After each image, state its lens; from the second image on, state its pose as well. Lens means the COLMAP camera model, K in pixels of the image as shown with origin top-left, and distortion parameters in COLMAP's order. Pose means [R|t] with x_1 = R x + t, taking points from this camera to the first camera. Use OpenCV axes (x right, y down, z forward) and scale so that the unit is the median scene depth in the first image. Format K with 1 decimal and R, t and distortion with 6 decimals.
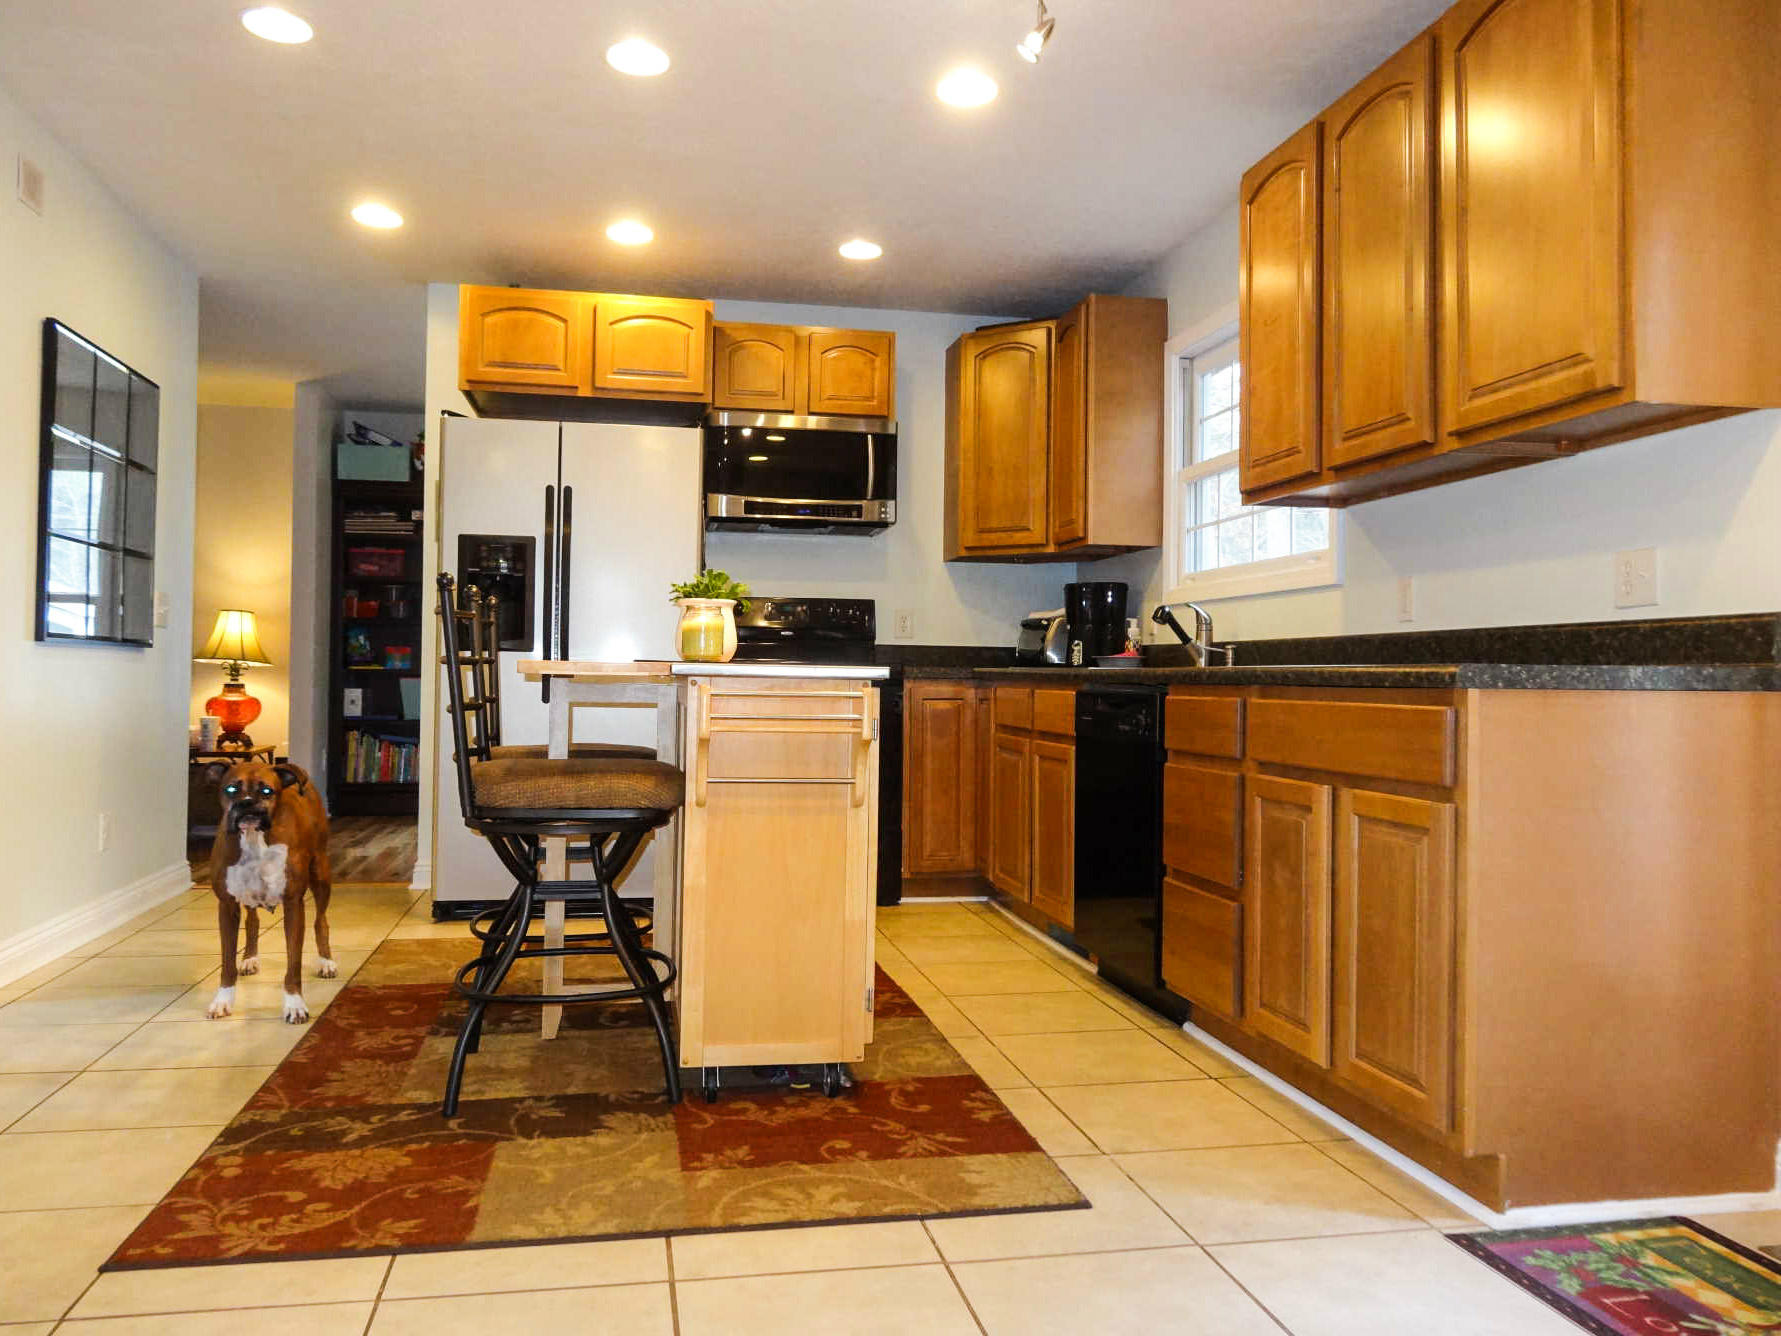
lens RADIAL K [[1335.8, 0, 861.5], [0, 1335.8, 664.5], [0, 0, 1]] dist [-0.005084, -0.002875]
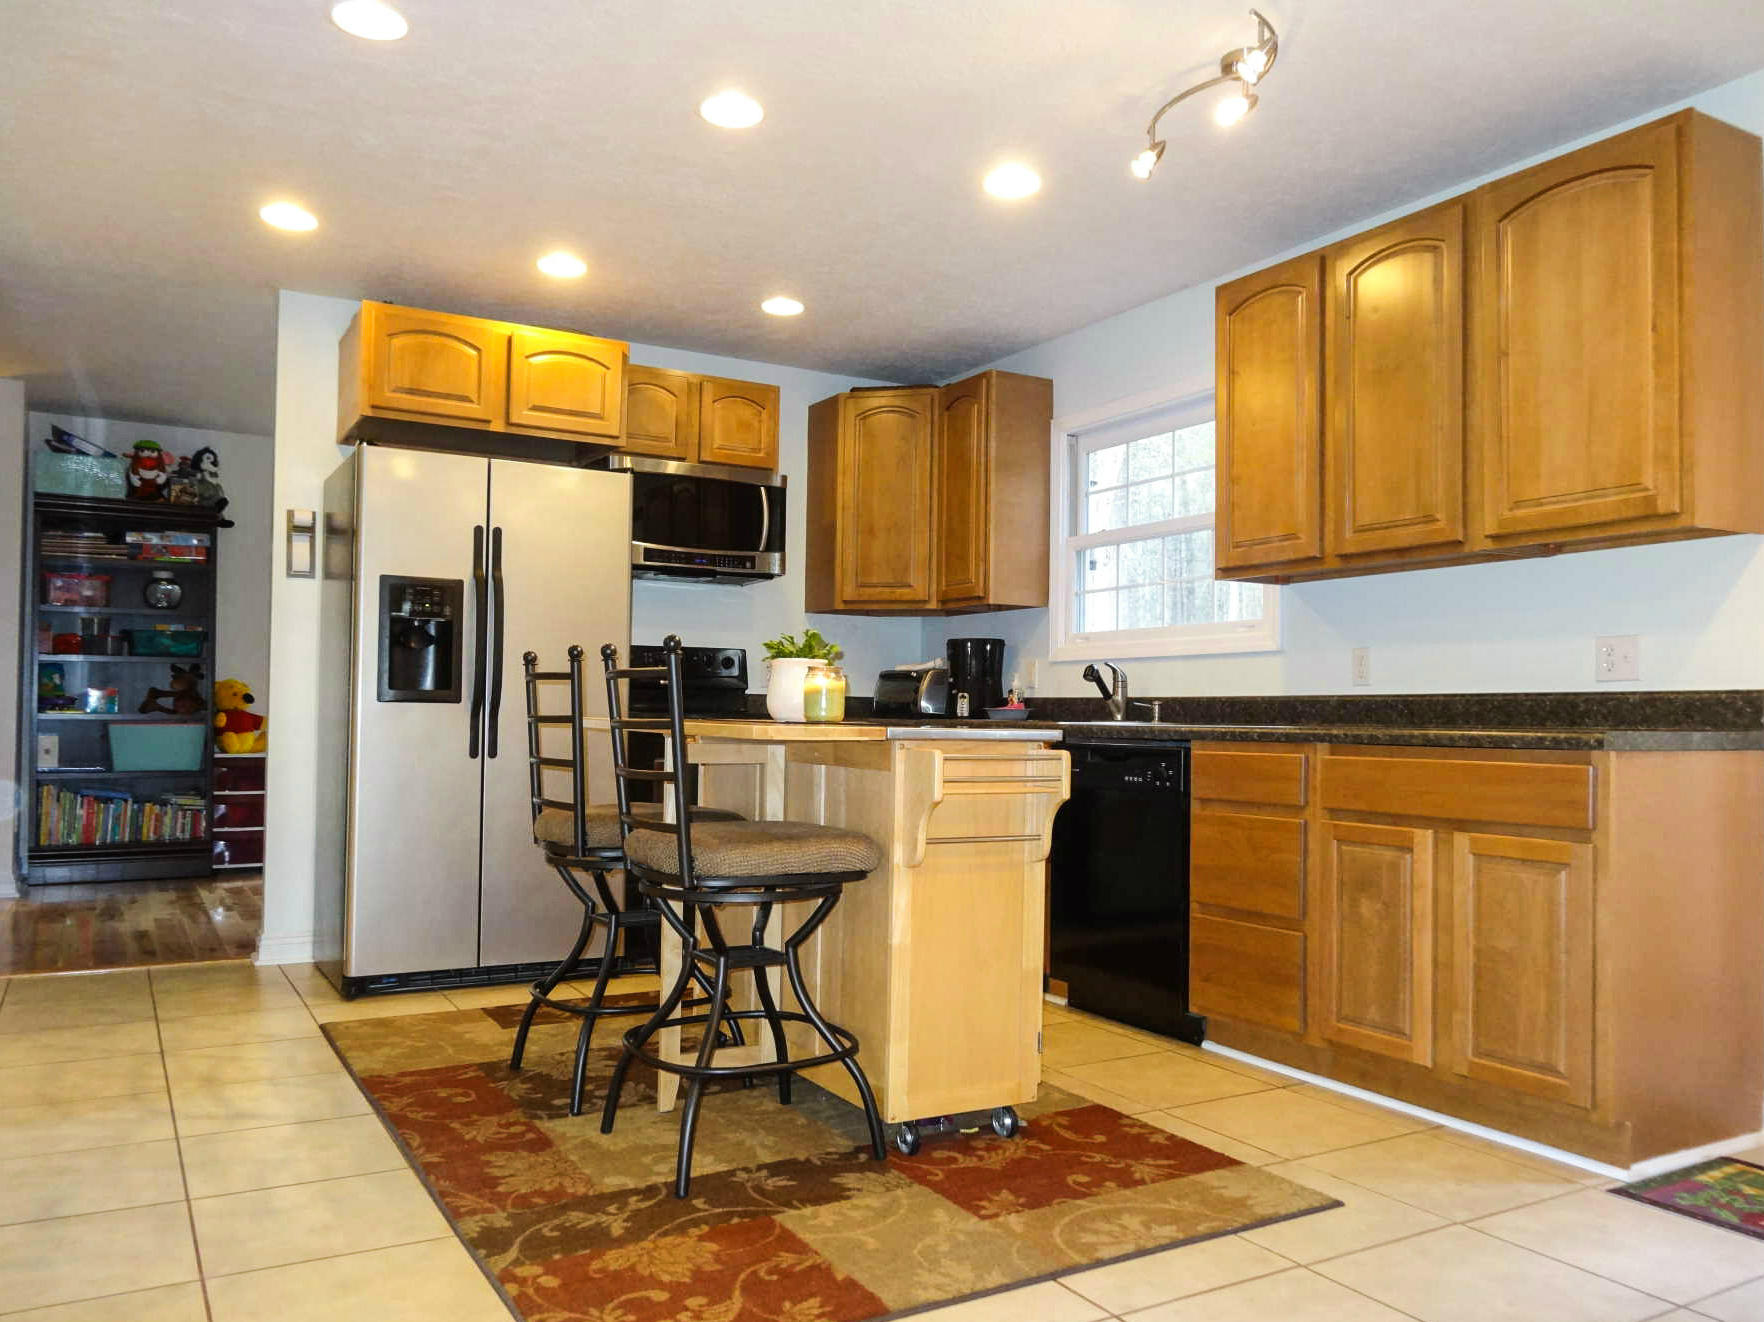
lens RADIAL K [[1338.6, 0, 876.5], [0, 1338.6, 696.3], [0, 0, 1]] dist [-0.004174, -0.002595]
pose [[0.943134, 0.005181, 0.332371, -0.484627], [-0.004157, 0.999984, -0.003793, -0.020472], [-0.332386, 0.002196, 0.943141, 0.038354]]
